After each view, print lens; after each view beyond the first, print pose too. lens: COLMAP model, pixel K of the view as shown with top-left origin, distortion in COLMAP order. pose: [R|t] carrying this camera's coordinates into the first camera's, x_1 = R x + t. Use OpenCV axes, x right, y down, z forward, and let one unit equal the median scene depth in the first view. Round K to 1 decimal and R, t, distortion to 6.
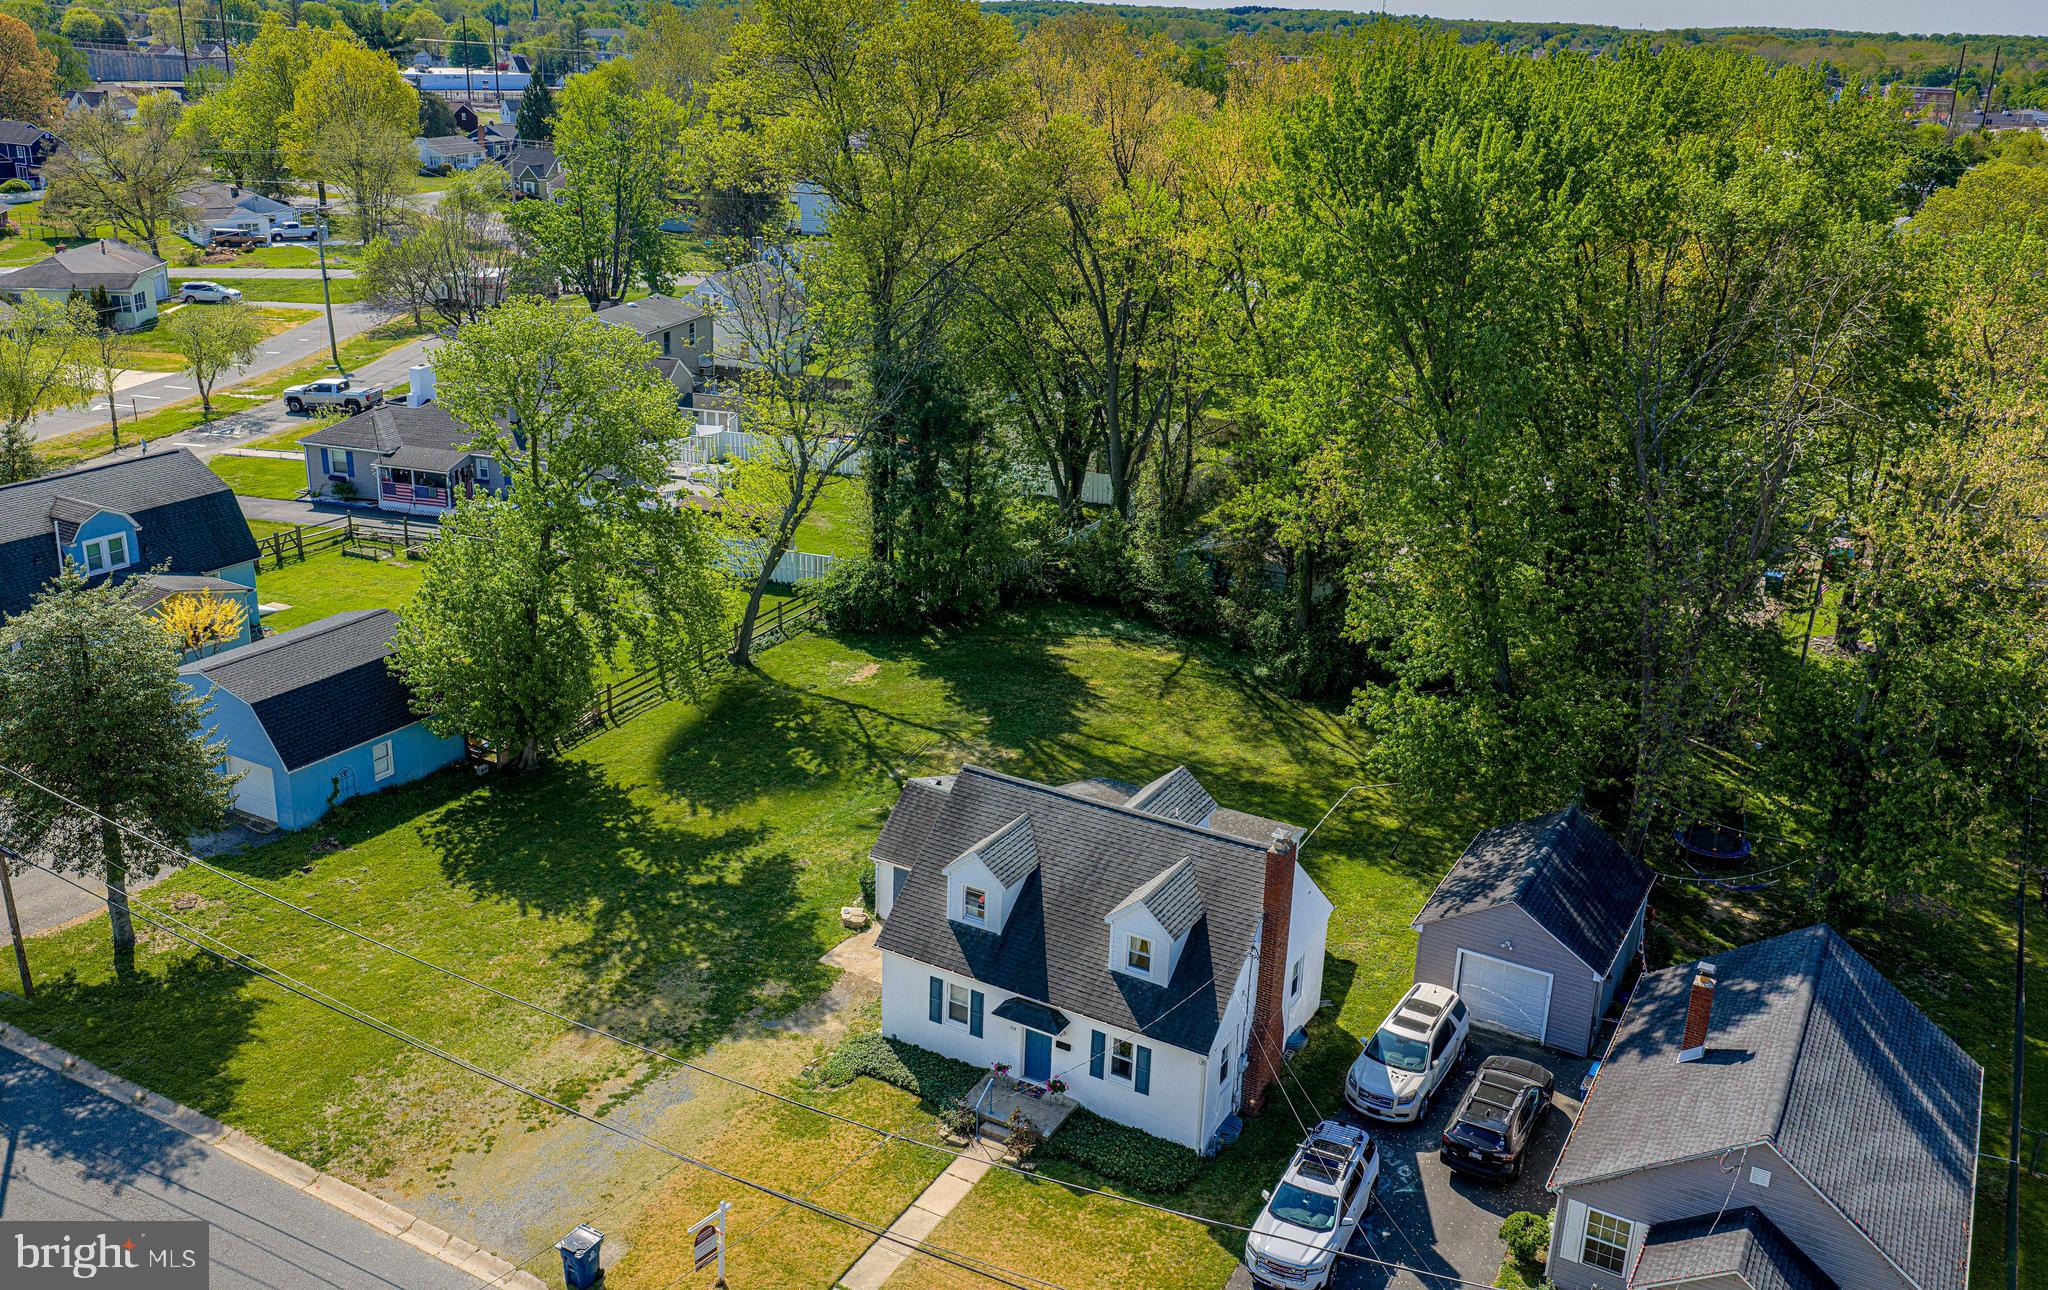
lens RADIAL K [[1752.5, 0, 1026.8], [0, 1752.5, 534.5], [0, 0, 1]] dist [0.004660, -0.013595]
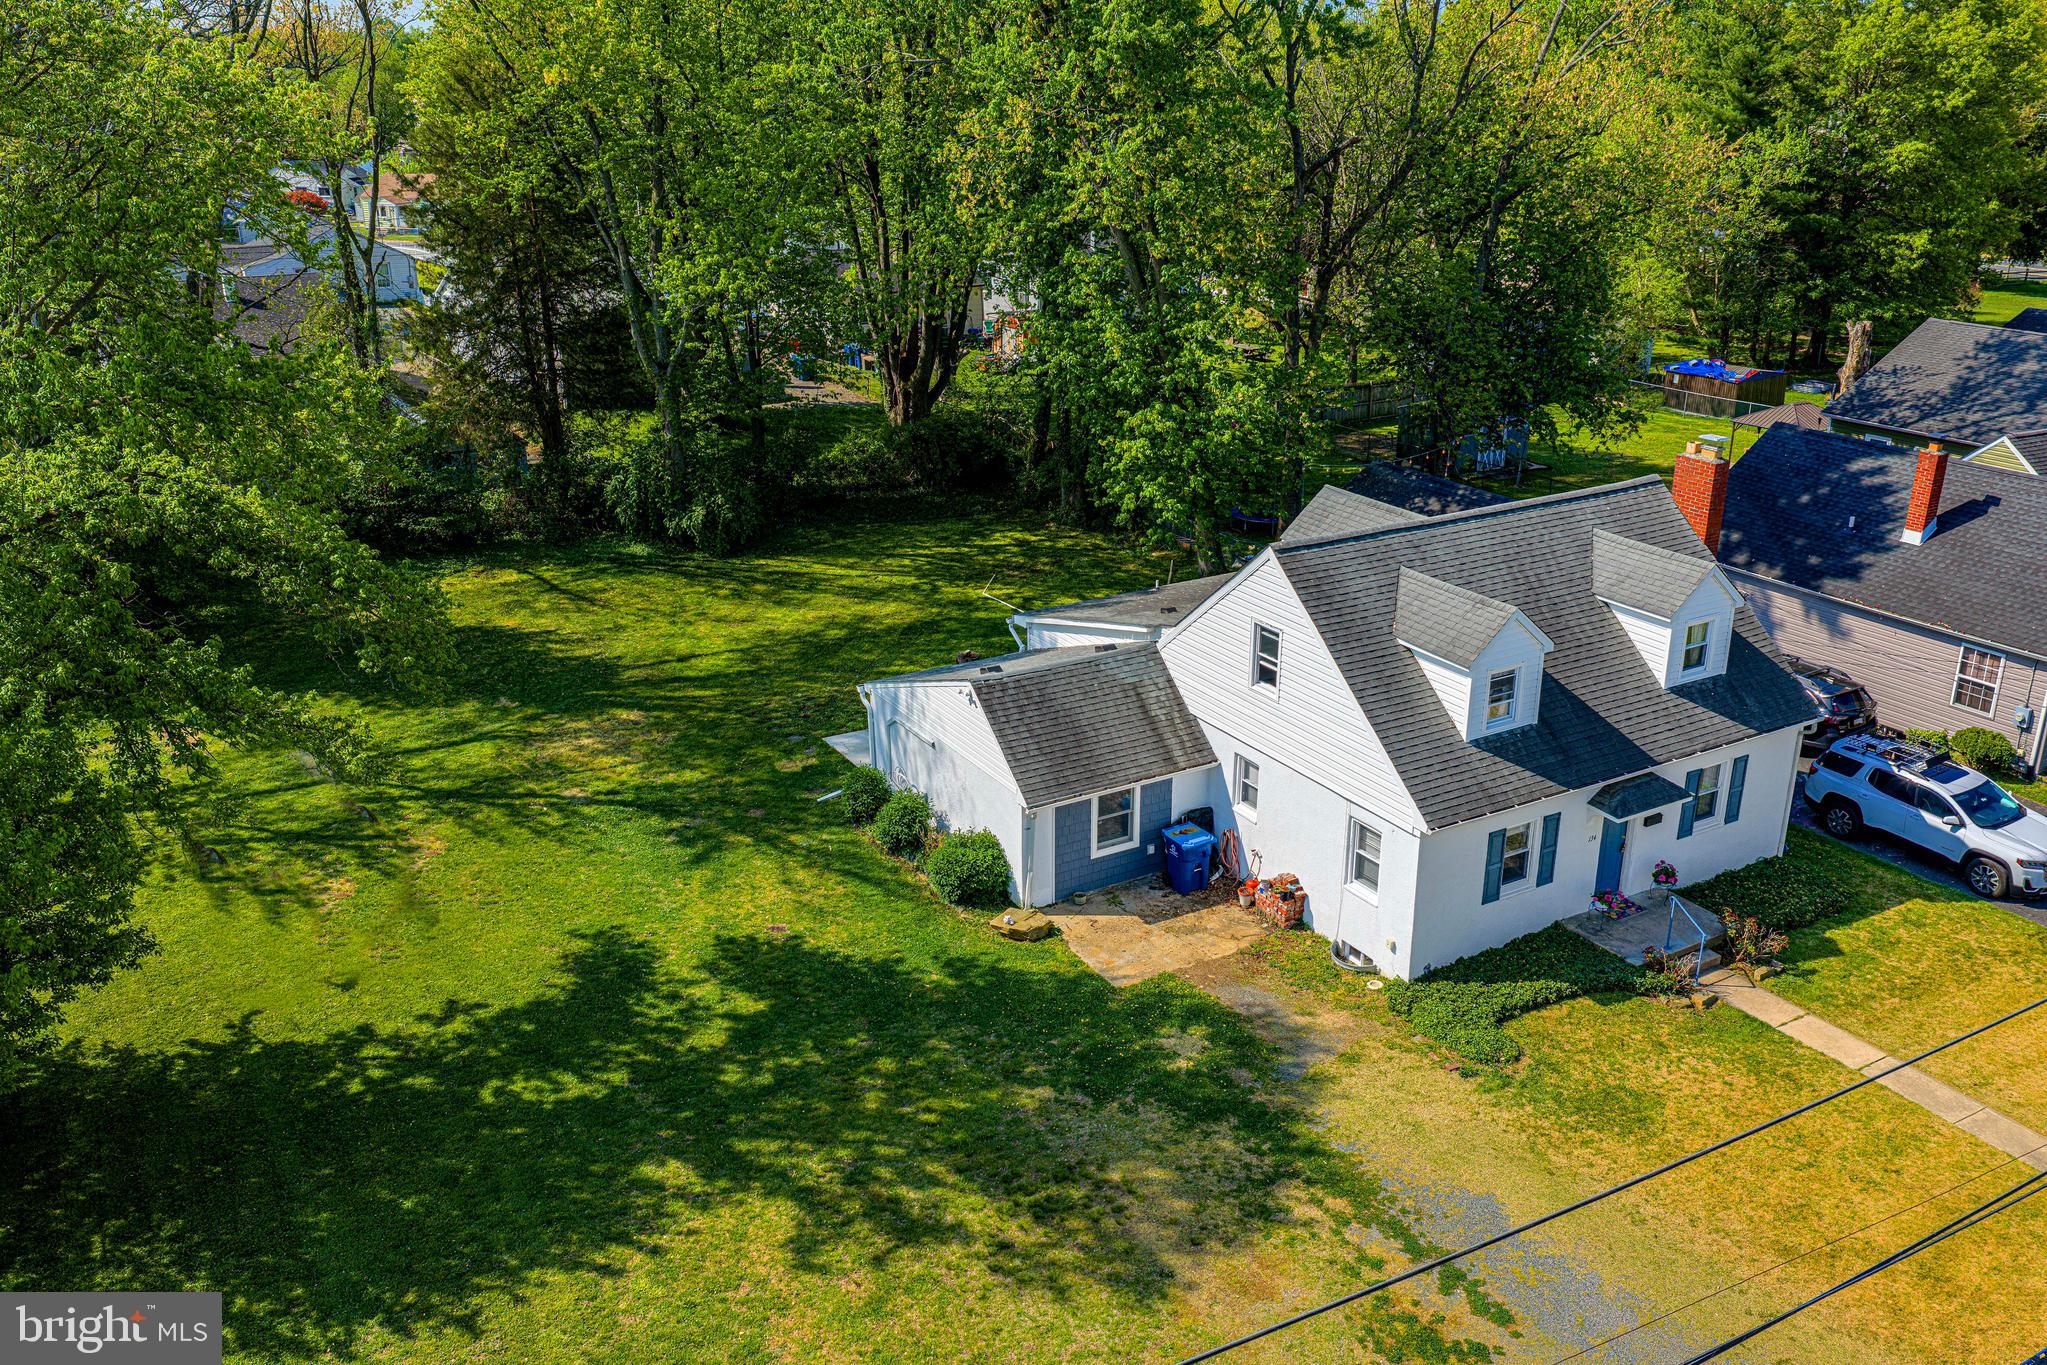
lens RADIAL K [[1708.5, 0, 1069.8], [0, 1708.5, 679.2], [0, 0, 1]] dist [0.003101, -0.013595]
pose [[0.494967, -0.336262, 0.801209, -0.596312], [0.260026, 0.937149, 0.232678, 0.020619], [-0.829093, 0.093167, 0.551294, 0.783610]]
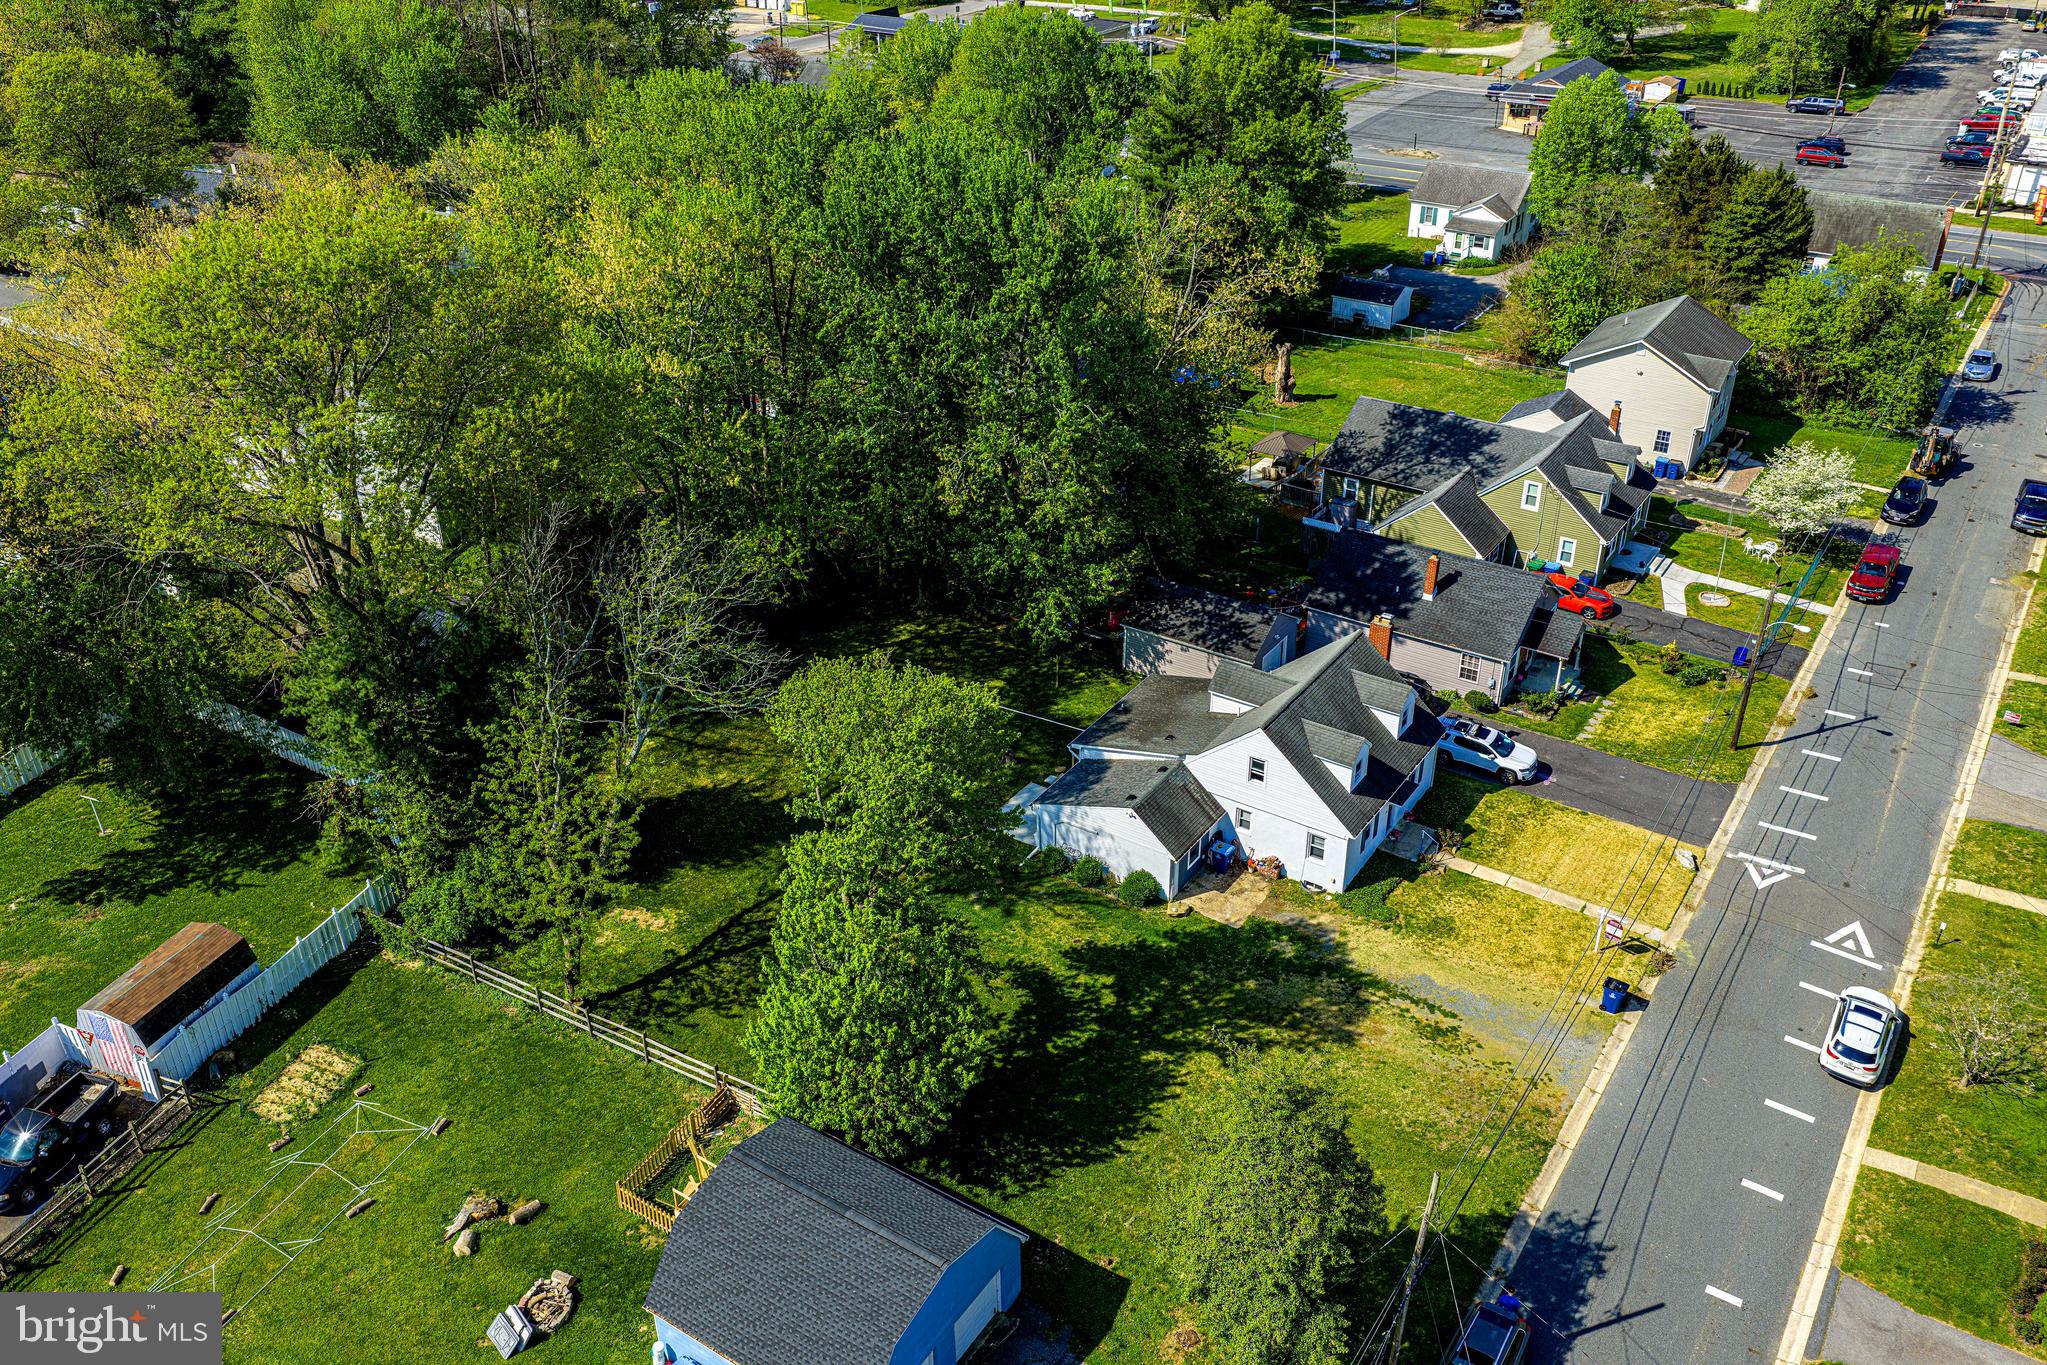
lens RADIAL K [[1708.5, 0, 1069.8], [0, 1708.5, 679.2], [0, 0, 1]] dist [0.003101, -0.013595]
pose [[0.056249, -0.537663, 0.841281, -1.251705], [0.271043, 0.819195, 0.505426, -0.676456], [-0.960922, 0.199594, 0.191809, 0.935137]]
